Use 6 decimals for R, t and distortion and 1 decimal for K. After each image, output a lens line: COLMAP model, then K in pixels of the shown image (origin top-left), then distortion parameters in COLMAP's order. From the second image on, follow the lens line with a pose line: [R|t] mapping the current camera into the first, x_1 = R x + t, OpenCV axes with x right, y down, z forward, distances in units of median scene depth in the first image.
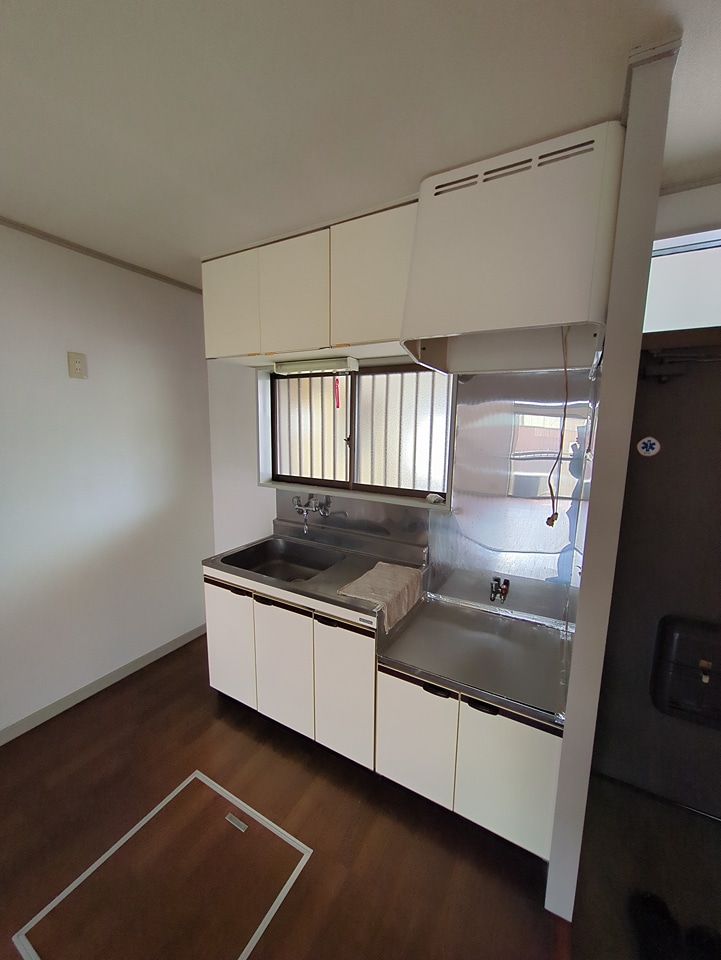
lens RADIAL K [[380.0, 0, 358.9], [0, 380.0, 487.7], [0, 0, 1]] dist [0.035634, -0.003572]
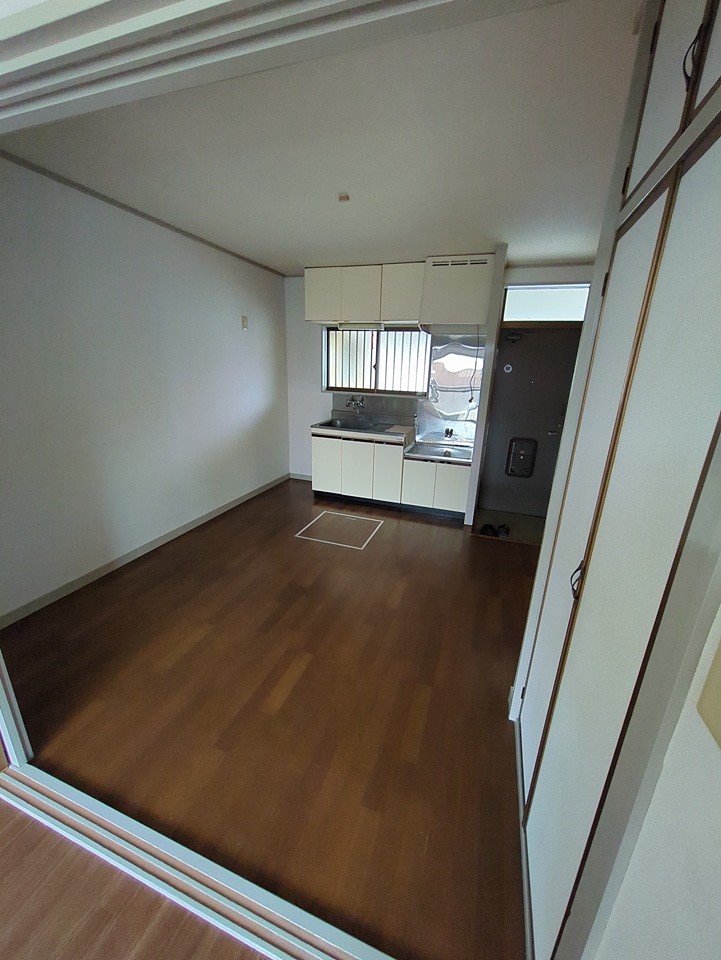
lens RADIAL K [[380.0, 0, 363.5], [0, 380.0, 478.4], [0, 0, 1]] dist [0.035634, -0.003572]
pose [[0.983284, -0.037189, 0.178240, -0.493259], [0.013624, 0.991203, 0.131649, 0.204651], [-0.181568, -0.127020, 0.975141, -1.037215]]
